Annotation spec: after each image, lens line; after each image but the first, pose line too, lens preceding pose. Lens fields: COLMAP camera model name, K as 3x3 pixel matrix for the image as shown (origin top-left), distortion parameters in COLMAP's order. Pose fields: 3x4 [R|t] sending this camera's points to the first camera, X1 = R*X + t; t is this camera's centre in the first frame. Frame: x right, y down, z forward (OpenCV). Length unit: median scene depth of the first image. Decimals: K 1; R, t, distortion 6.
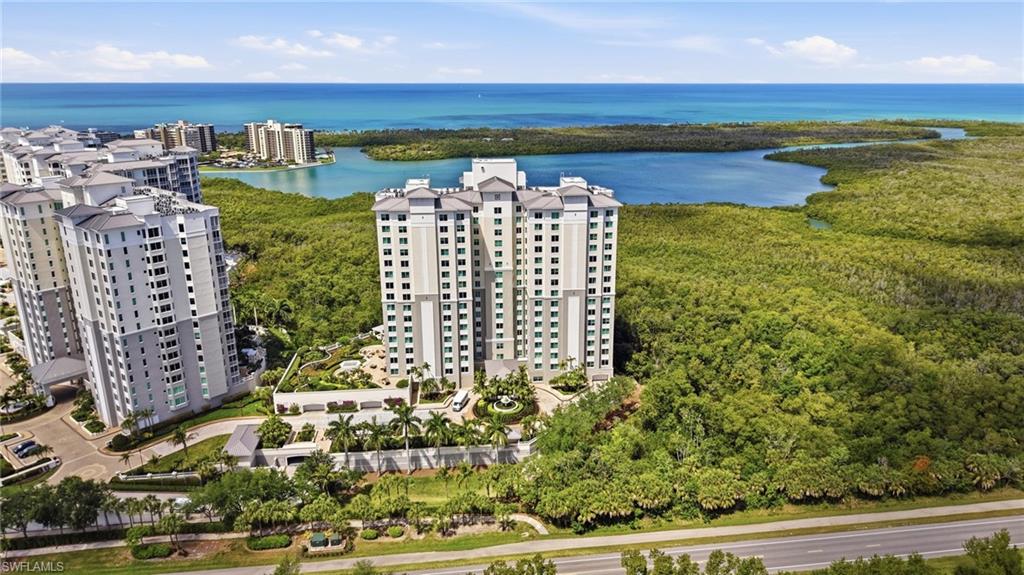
lens RADIAL K [[680.2, 0, 528.2], [0, 680.2, 284.1], [0, 0, 1]] dist [0.001398, -0.000180]
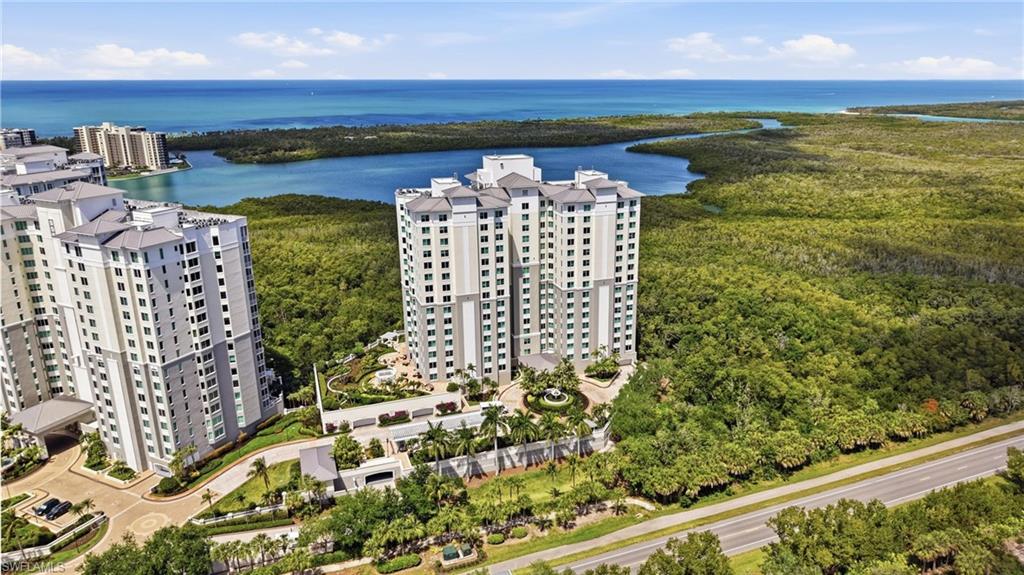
lens RADIAL K [[680.2, 0, 528.2], [0, 680.2, 284.1], [0, 0, 1]] dist [0.001398, -0.000180]
pose [[0.970339, -0.073256, 0.230384, -0.288914], [0.072327, 0.997303, 0.012489, -0.005858], [-0.230677, 0.004545, 0.973020, 0.024016]]
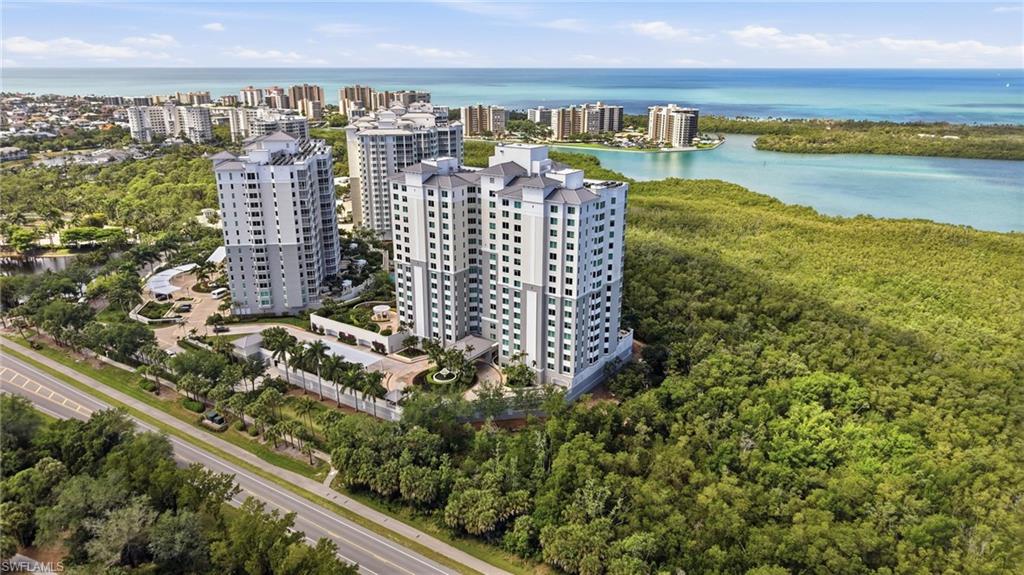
lens RADIAL K [[668.3, 0, 523.7], [0, 668.3, 290.4], [0, 0, 1]] dist [0.002297, -0.000086]
pose [[0.760991, 0.207804, -0.614582, 0.658076], [-0.188107, 0.977294, 0.097527, -0.075274], [0.620894, 0.041390, 0.782801, 0.255726]]
